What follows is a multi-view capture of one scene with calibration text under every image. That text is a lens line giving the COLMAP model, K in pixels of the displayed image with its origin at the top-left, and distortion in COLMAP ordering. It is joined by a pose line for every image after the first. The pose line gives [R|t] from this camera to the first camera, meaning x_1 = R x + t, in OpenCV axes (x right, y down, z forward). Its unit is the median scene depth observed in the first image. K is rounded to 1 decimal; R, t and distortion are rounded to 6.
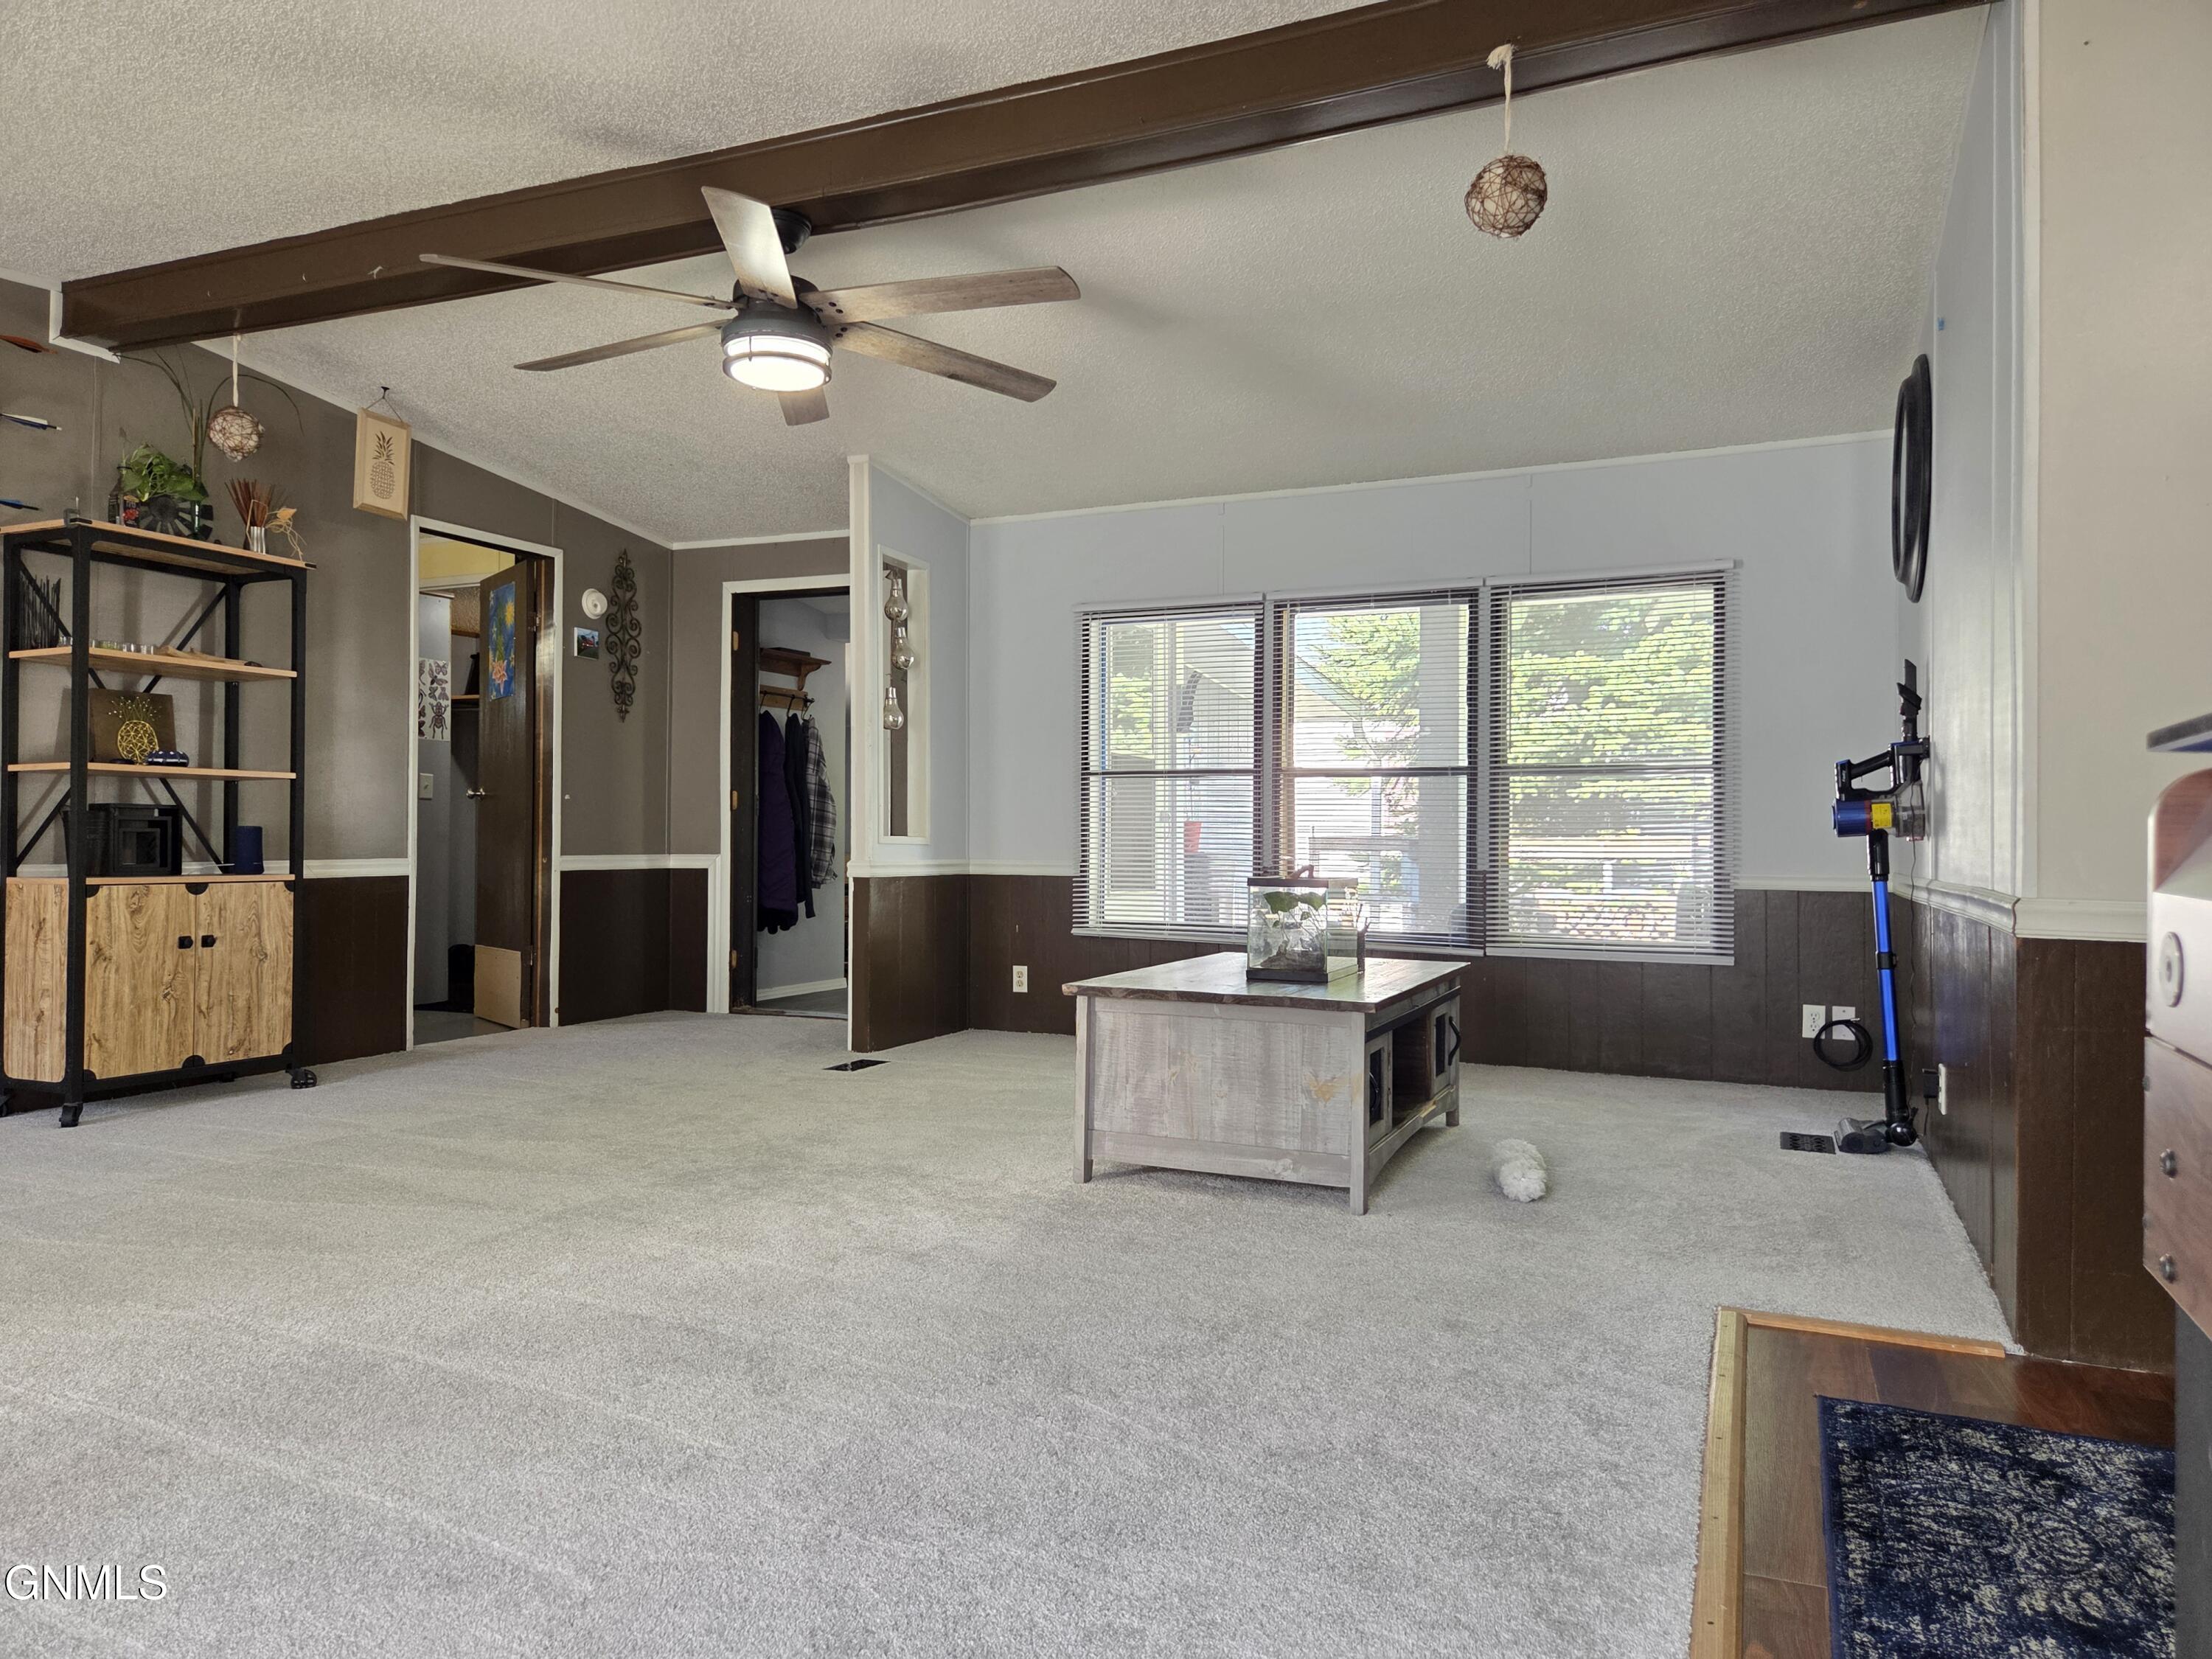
lens RADIAL K [[1464.9, 0, 1107.5], [0, 1464.9, 825.9], [0, 0, 1]] dist [0.034006, -0.014417]
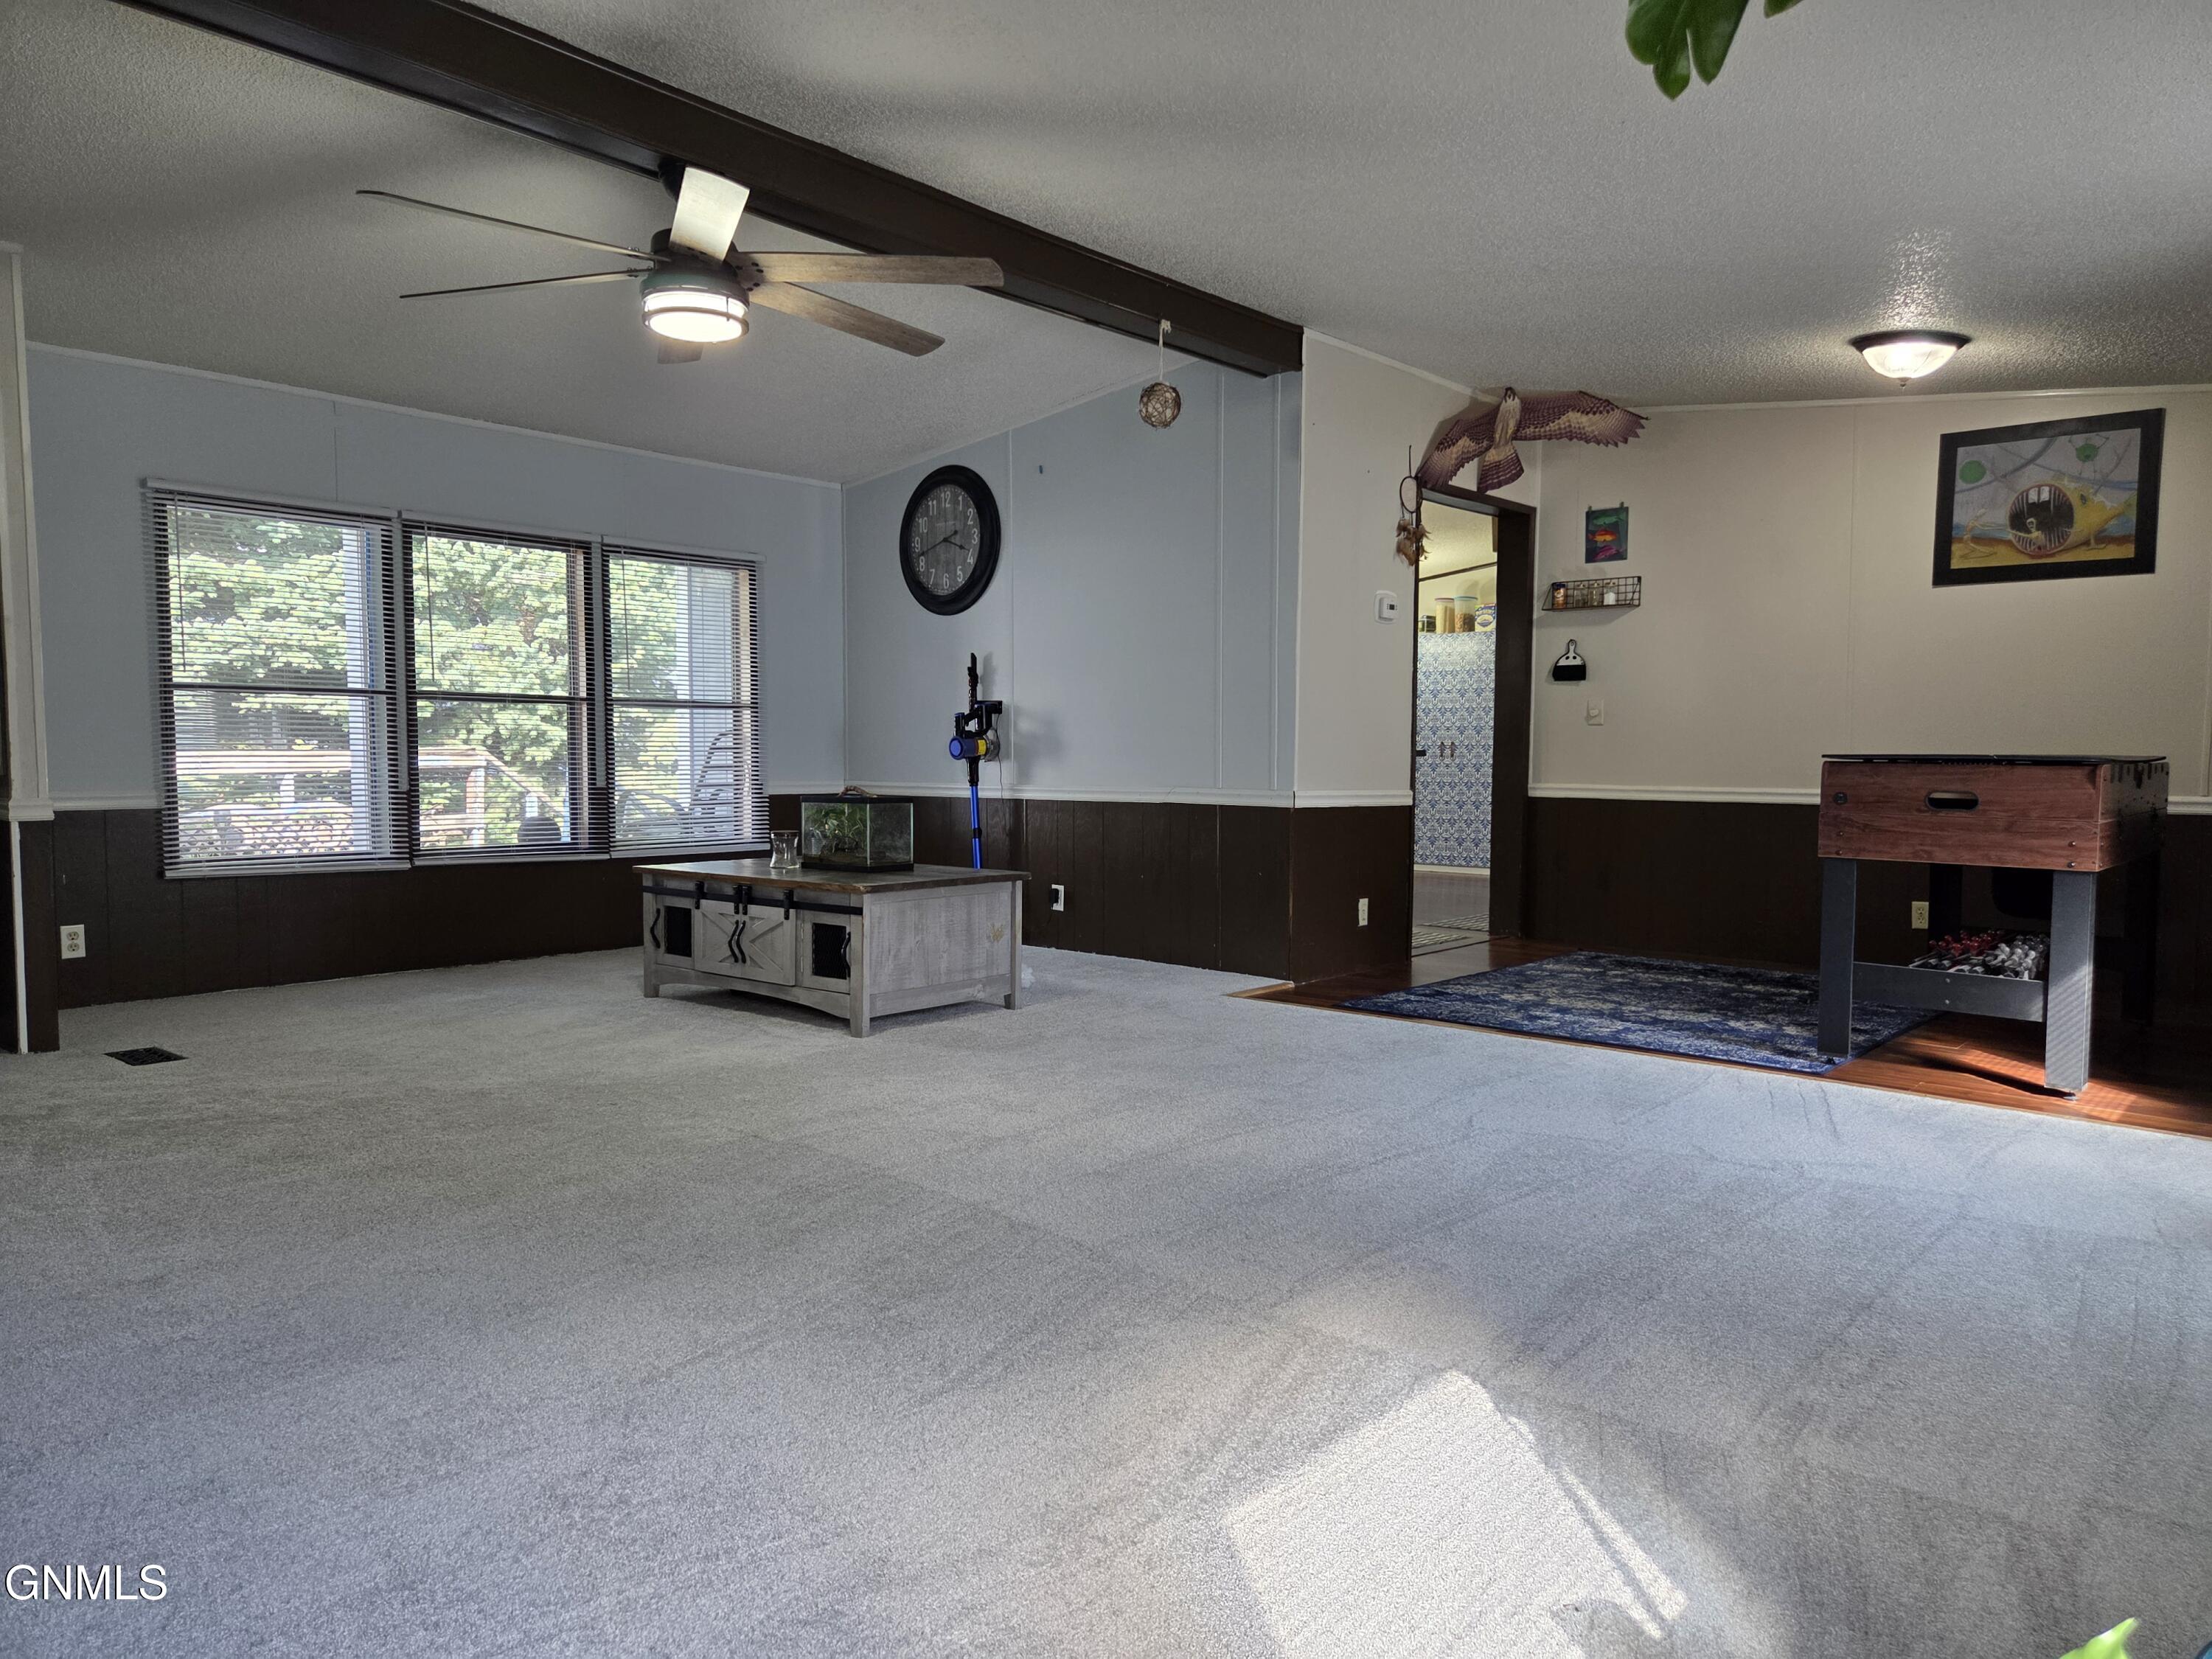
lens RADIAL K [[1464.9, 0, 1110.5], [0, 1464.9, 845.8], [0, 0, 1]] dist [0.034006, -0.014417]
pose [[0.297127, -0.068157, 0.952402, -1.014147], [-0.011866, 0.997109, 0.075058, -0.021575], [-0.954764, -0.033603, 0.295460, 0.358812]]
